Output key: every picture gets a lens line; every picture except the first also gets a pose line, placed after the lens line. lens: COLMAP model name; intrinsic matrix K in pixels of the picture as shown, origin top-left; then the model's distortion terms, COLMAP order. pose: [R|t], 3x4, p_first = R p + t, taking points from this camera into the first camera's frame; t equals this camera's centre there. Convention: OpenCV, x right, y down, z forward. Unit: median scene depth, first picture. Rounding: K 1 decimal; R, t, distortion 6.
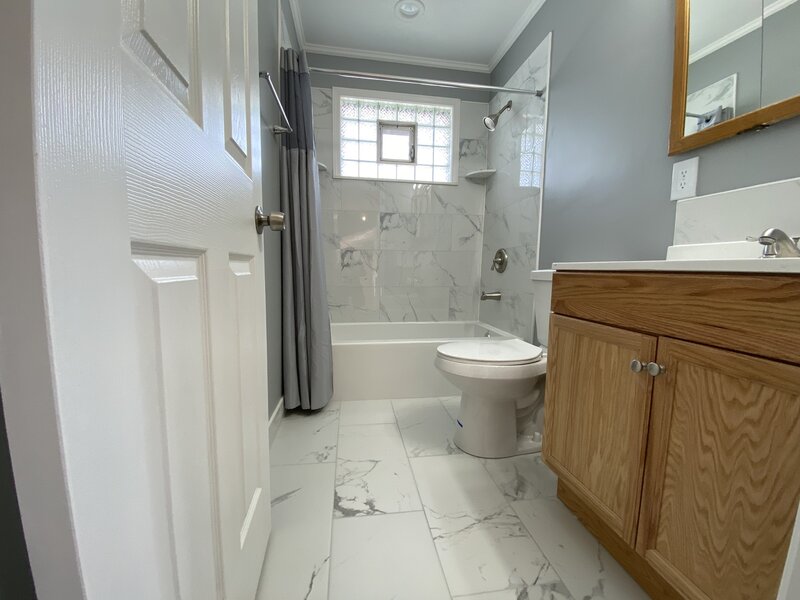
lens RADIAL K [[324.1, 0, 396.3], [0, 324.1, 299.5], [0, 0, 1]] dist [0.027436, -0.024002]
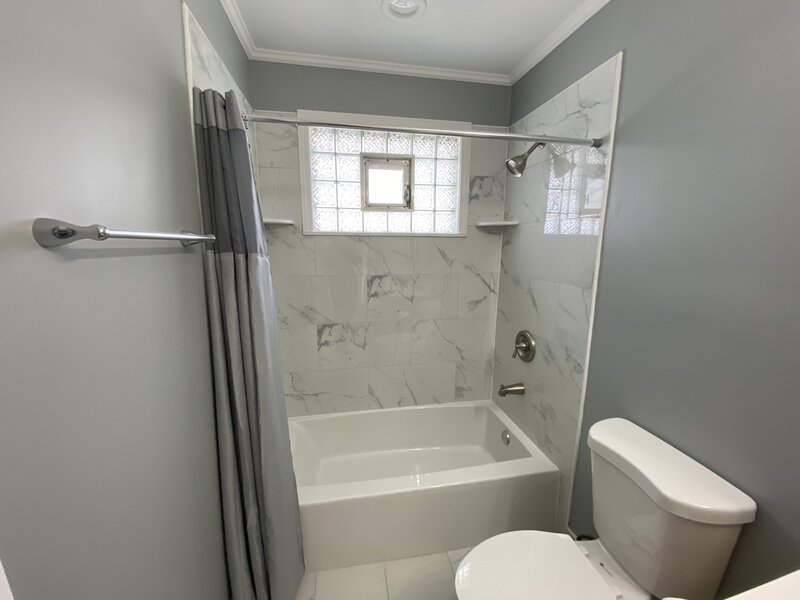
lens RADIAL K [[324.1, 0, 396.3], [0, 324.1, 299.5], [0, 0, 1]] dist [0.027436, -0.024002]
pose [[0.999594, -0.014992, 0.024242, 0.000206], [0.013180, 0.997227, 0.073239, -0.266008], [-0.025273, -0.072890, 0.997020, 0.228111]]
